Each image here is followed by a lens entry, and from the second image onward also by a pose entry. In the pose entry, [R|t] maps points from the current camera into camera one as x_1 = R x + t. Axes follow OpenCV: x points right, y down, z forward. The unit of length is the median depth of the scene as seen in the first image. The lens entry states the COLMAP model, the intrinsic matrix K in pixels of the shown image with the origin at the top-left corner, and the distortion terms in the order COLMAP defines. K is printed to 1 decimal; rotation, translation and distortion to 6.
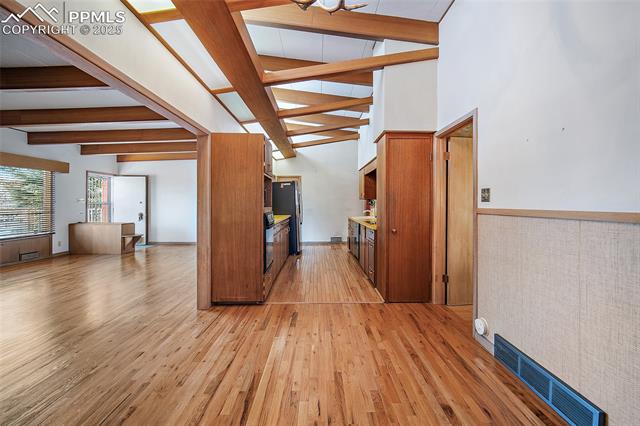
lens RADIAL K [[262.8, 0, 330.0], [0, 262.8, 202.2], [0, 0, 1]] dist [-0.001427, -0.000192]
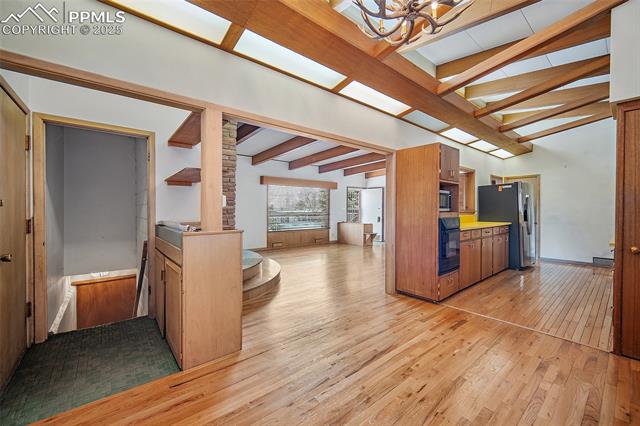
lens RADIAL K [[258.5, 0, 321.3], [0, 258.5, 211.7], [0, 0, 1]] dist [-0.000392, -0.000057]
pose [[0.620858, 0.007102, -0.783891, 0.130746], [0.004511, 0.999910, 0.012631, 0.000469], [0.783910, -0.011378, 0.620770, -0.006503]]
